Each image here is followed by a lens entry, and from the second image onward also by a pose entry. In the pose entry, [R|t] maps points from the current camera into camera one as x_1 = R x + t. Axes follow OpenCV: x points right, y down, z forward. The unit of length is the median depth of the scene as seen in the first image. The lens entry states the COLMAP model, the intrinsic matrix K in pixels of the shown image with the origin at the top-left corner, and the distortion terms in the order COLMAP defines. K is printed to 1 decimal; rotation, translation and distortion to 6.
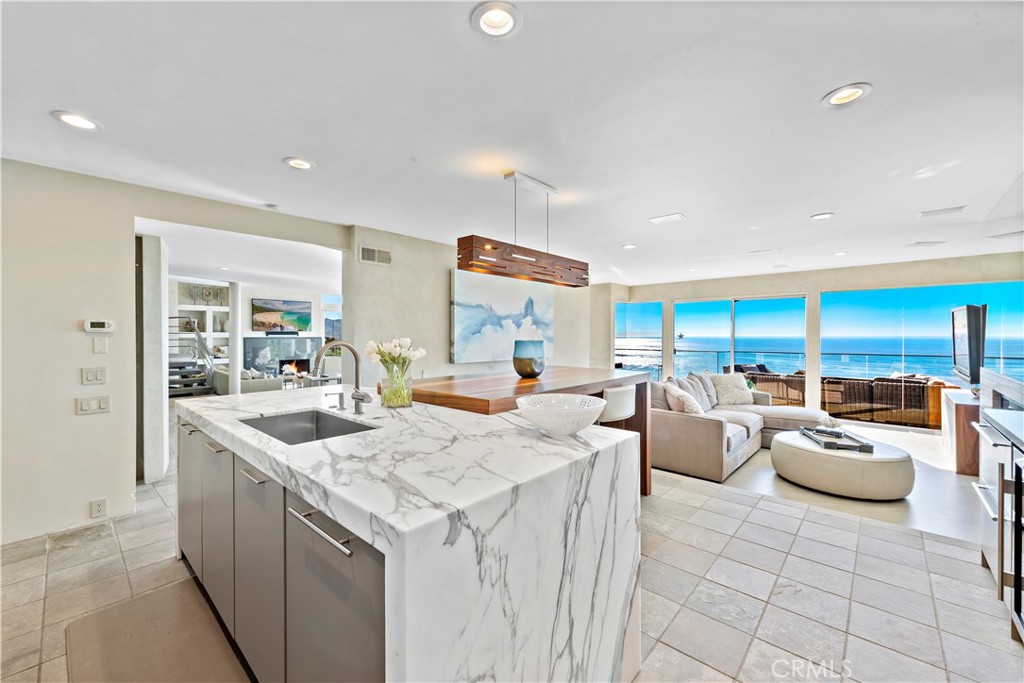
lens RADIAL K [[410.4, 0, 500.2], [0, 410.4, 330.3], [0, 0, 1]] dist [-0.000469, -0.000300]
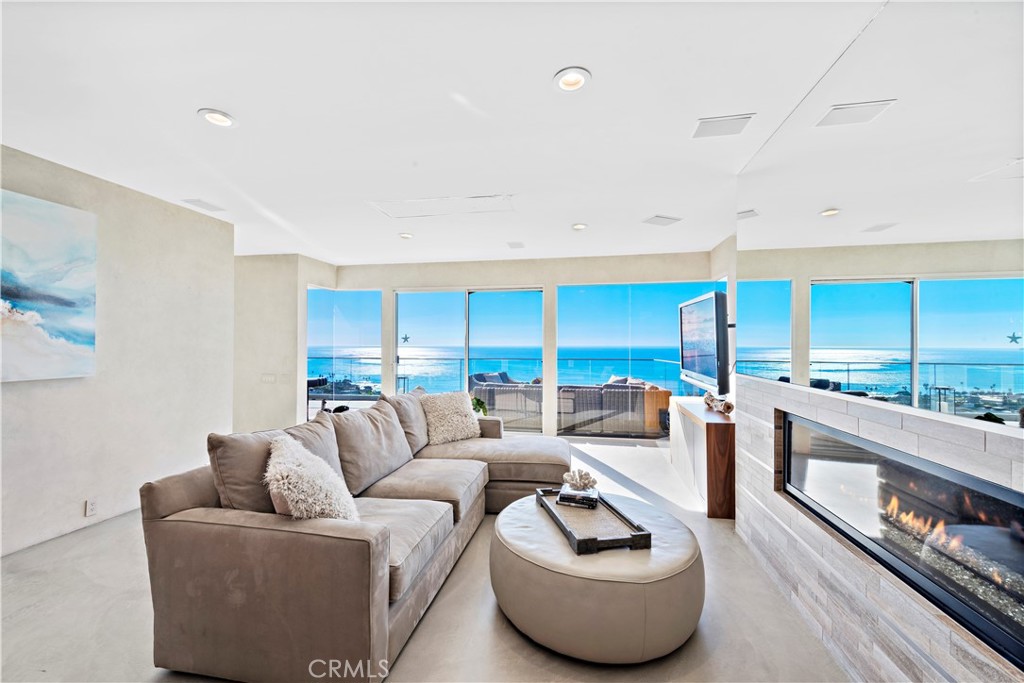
lens RADIAL K [[402.6, 0, 513.5], [0, 402.6, 344.1], [0, 0, 1]] dist [0.013890, -0.002956]
pose [[0.841626, 0.003618, 0.540049, 0.275909], [-0.009205, 0.999928, 0.007647, 0.022231], [-0.539982, -0.011406, 0.841599, 0.378387]]
